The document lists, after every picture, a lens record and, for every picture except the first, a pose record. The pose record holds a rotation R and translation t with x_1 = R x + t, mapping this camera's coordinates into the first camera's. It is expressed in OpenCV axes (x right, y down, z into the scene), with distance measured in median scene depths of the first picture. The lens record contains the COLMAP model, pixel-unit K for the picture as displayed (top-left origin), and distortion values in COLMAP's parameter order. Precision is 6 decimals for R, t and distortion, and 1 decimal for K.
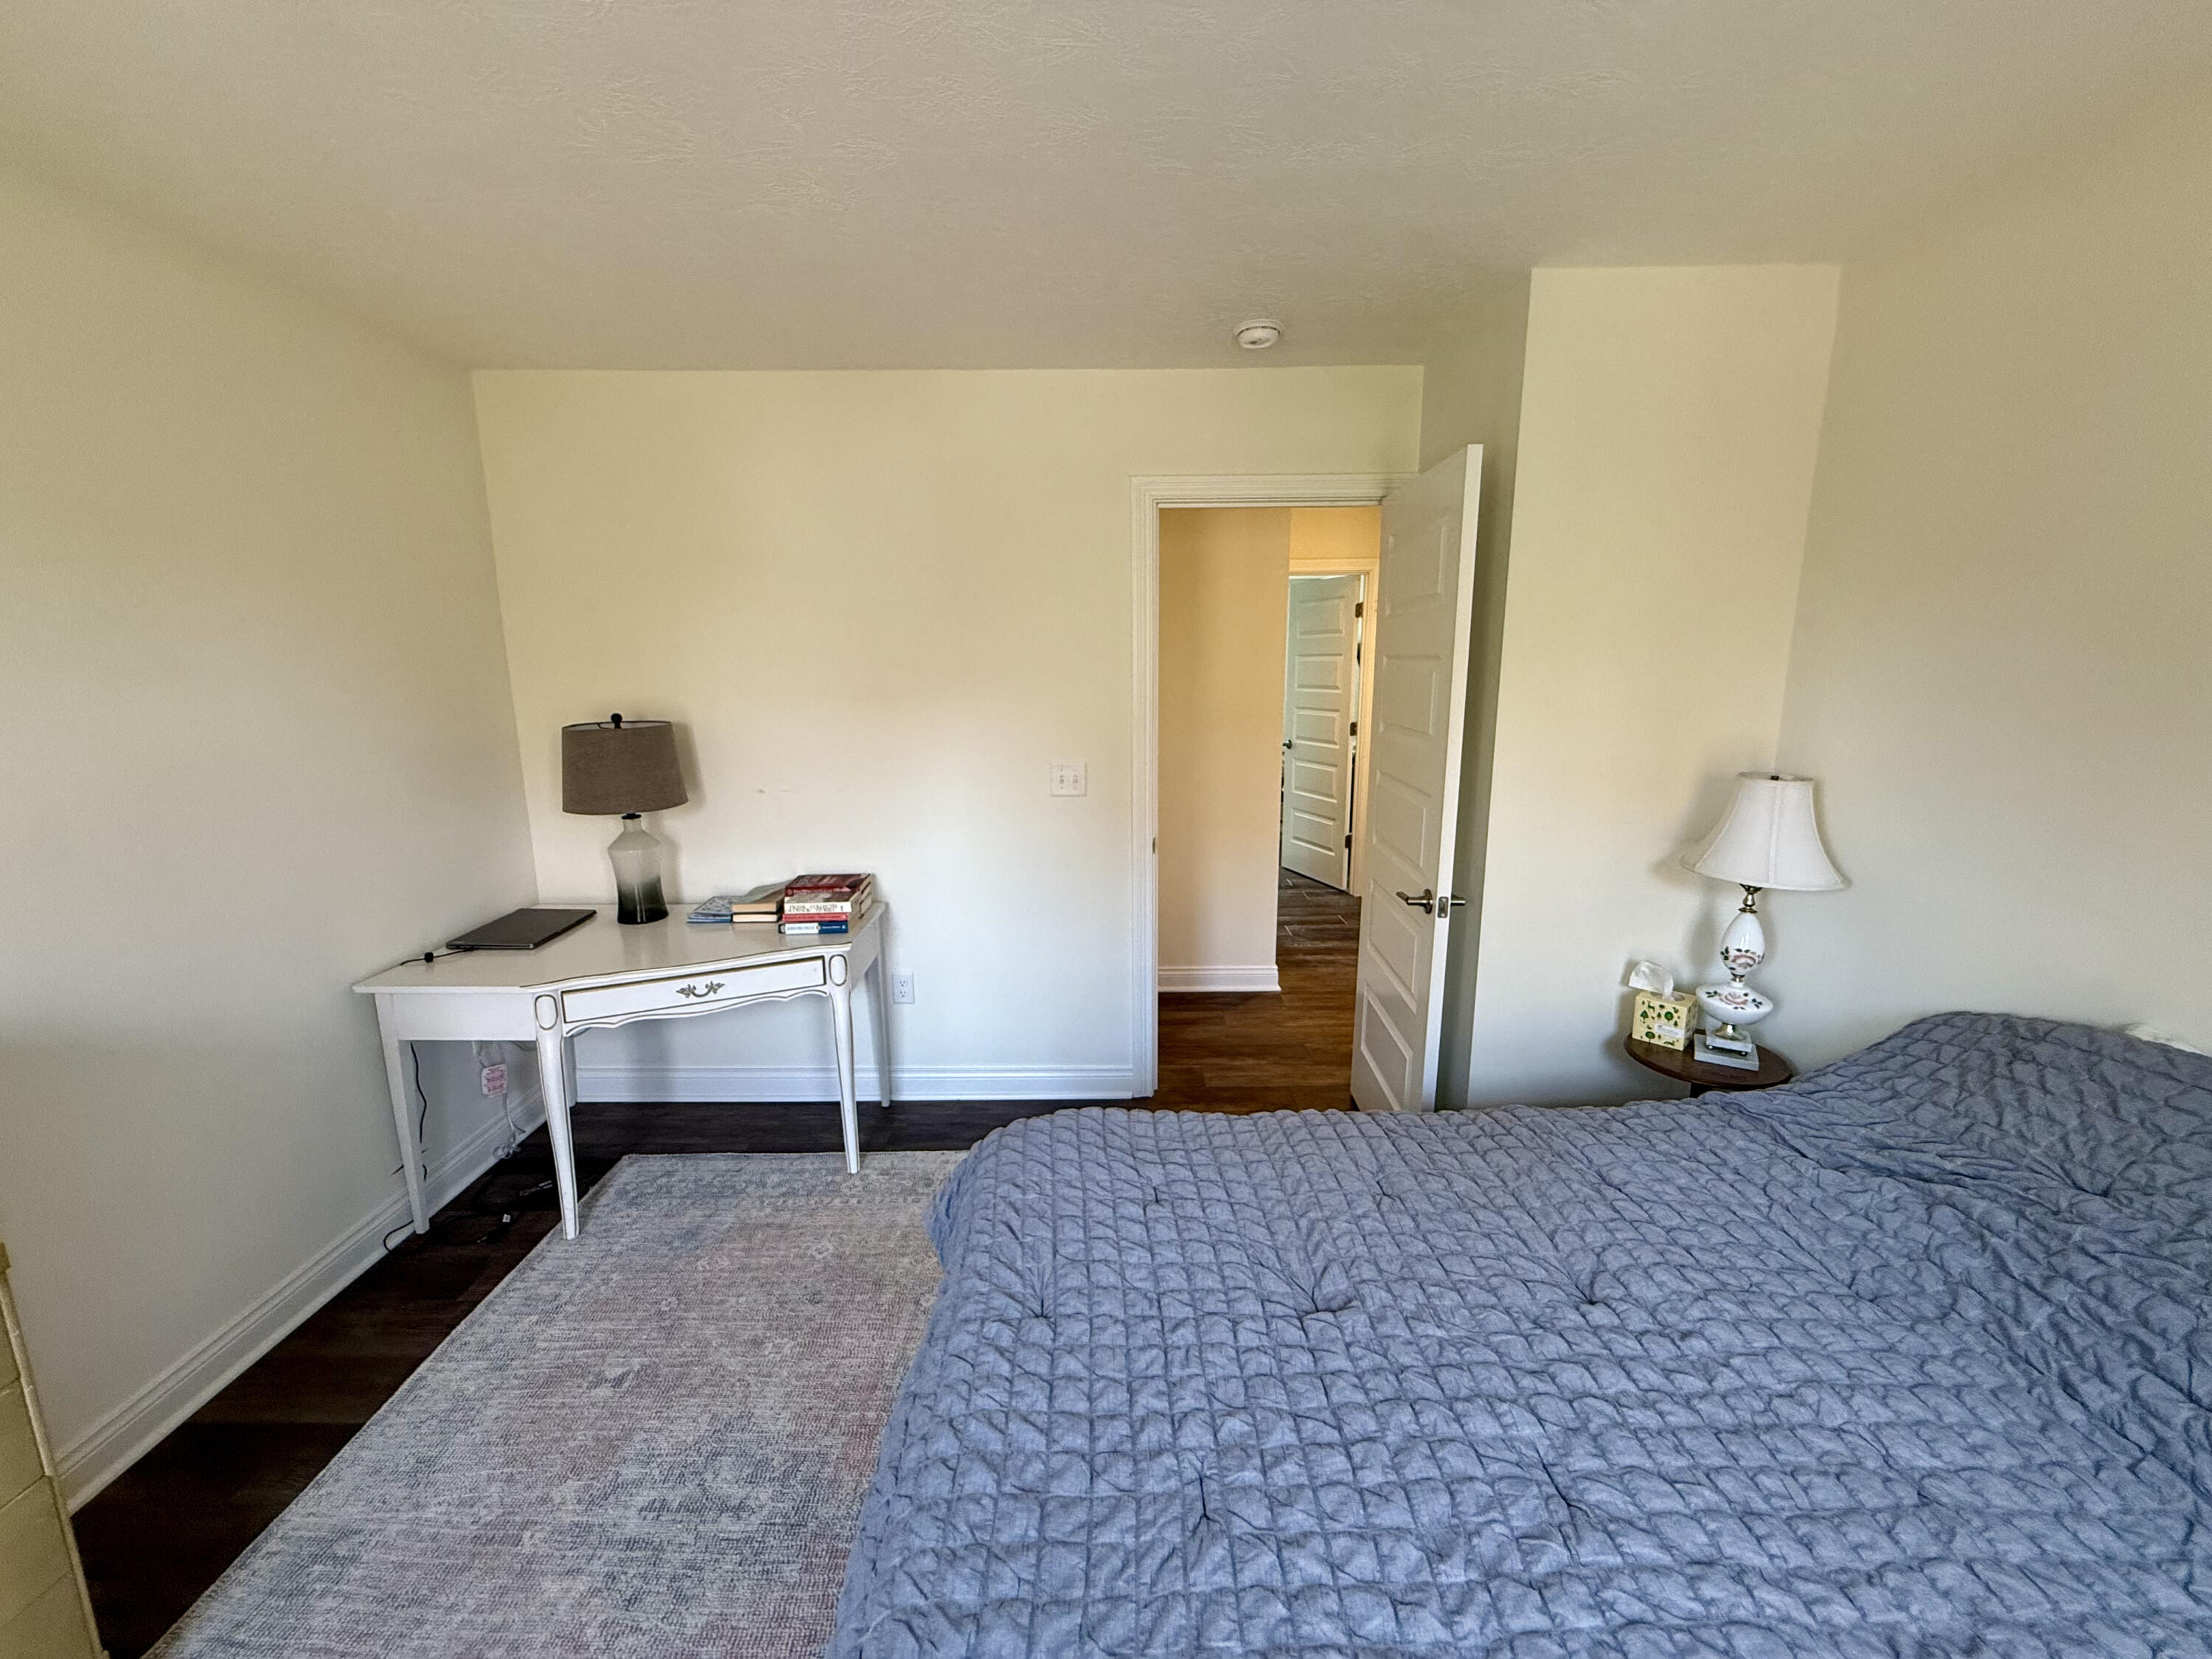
lens RADIAL K [[880.0, 0, 1097.7], [0, 880.0, 821.8], [0, 0, 1]] dist [-0.001497, 0.000552]
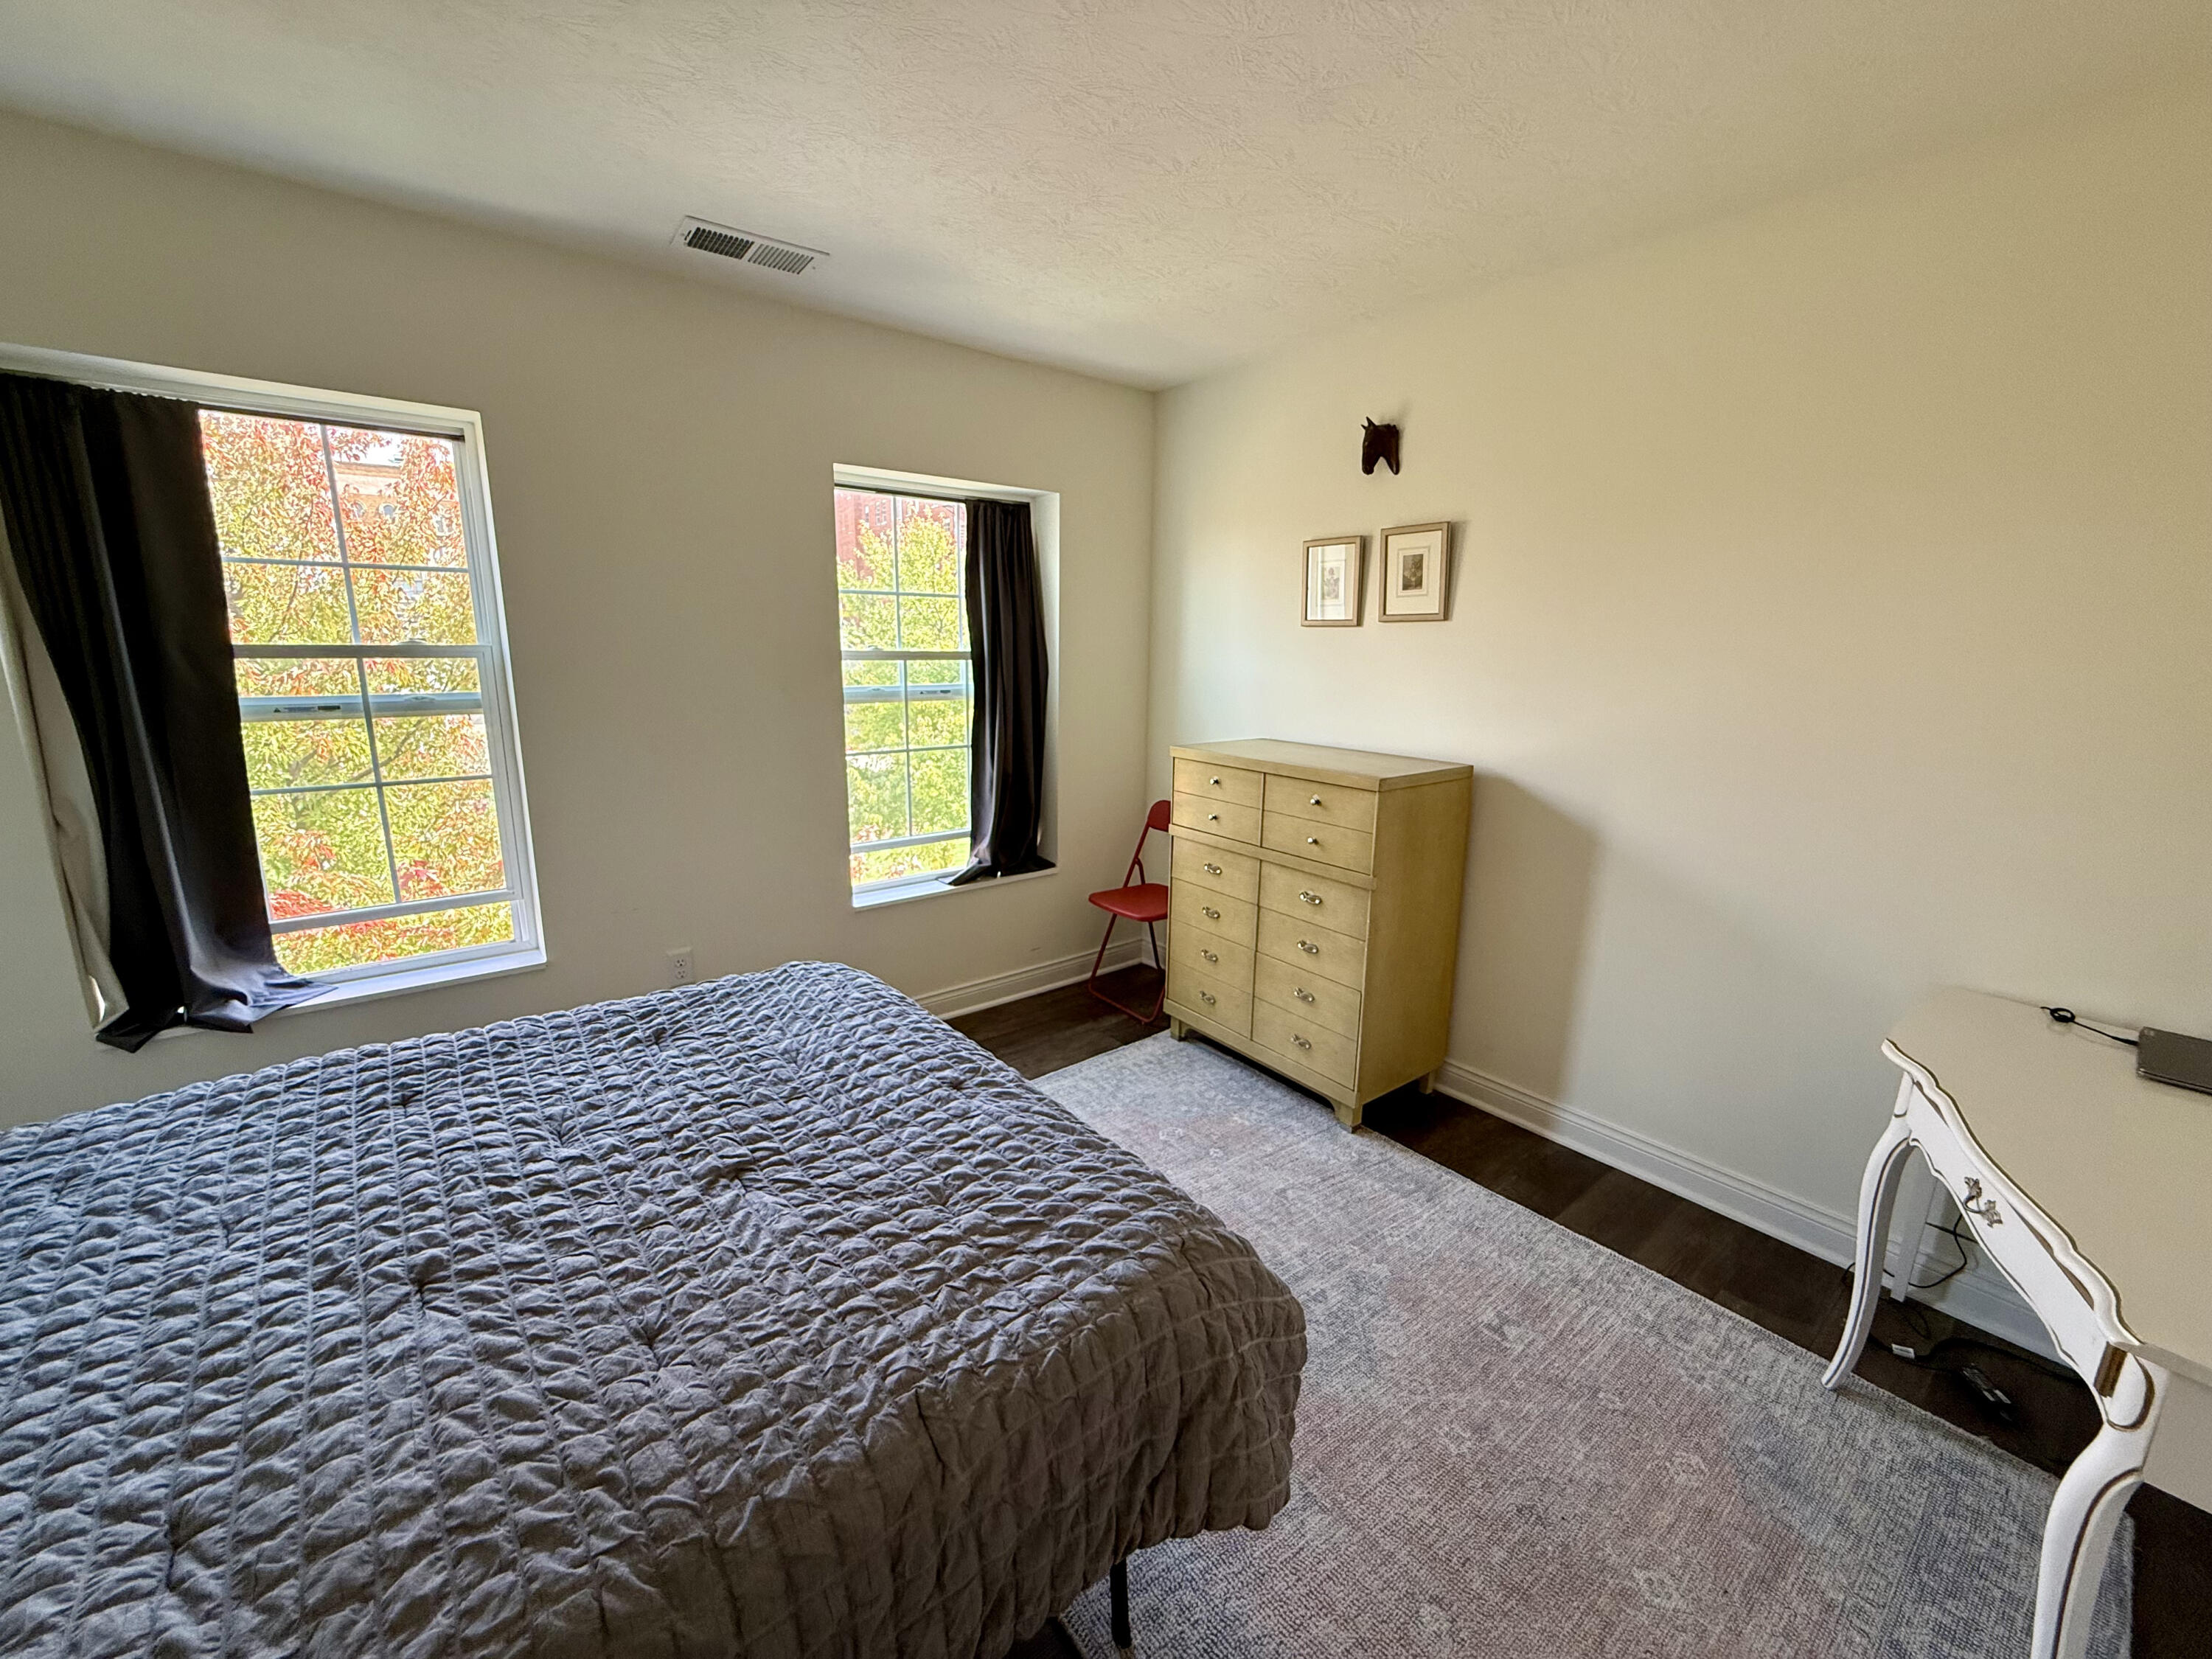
lens RADIAL K [[880.0, 0, 1105.7], [0, 880.0, 828.0], [0, 0, 1]] dist [-0.001497, 0.000552]
pose [[-0.789111, 0.121130, -0.602189, 0.258074], [-0.117819, 0.932313, 0.341924, -0.138809], [0.602845, 0.340765, -0.721427, 0.983090]]
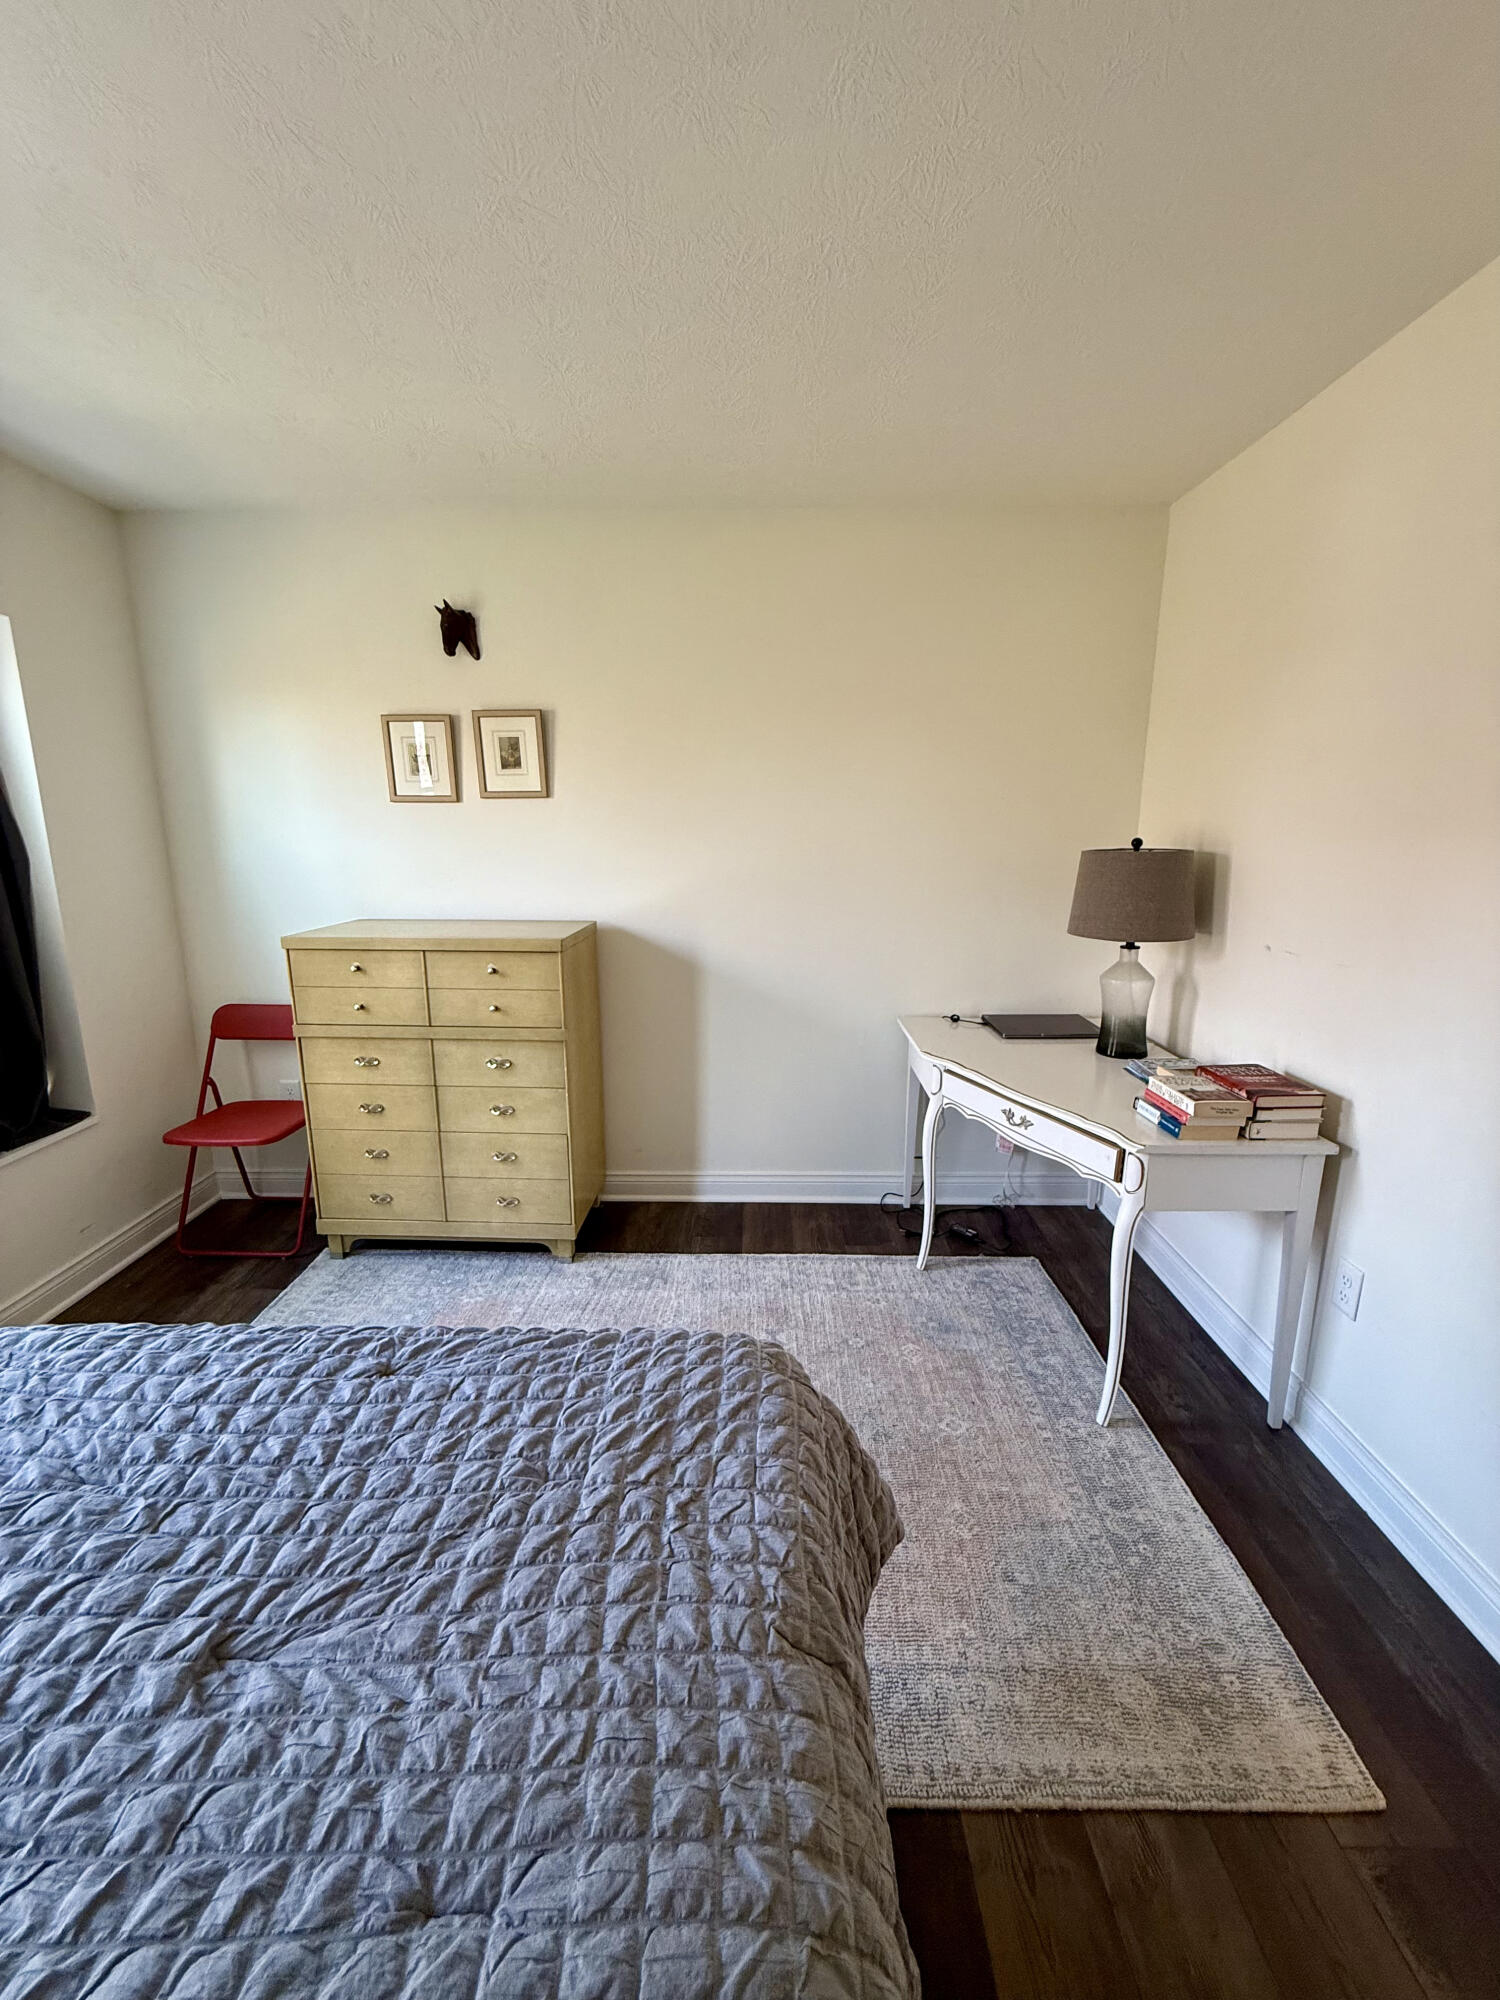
lens RADIAL K [[795.7, 0, 745.4], [0, 795.7, 993.7], [0, 0, 1]] dist [-0.001497, 0.000552]
pose [[-0.026891, 0.208775, -0.977594, 0.383446], [-0.176539, 0.961585, 0.210212, -0.073084], [0.983926, 0.178236, 0.010999, 0.667996]]
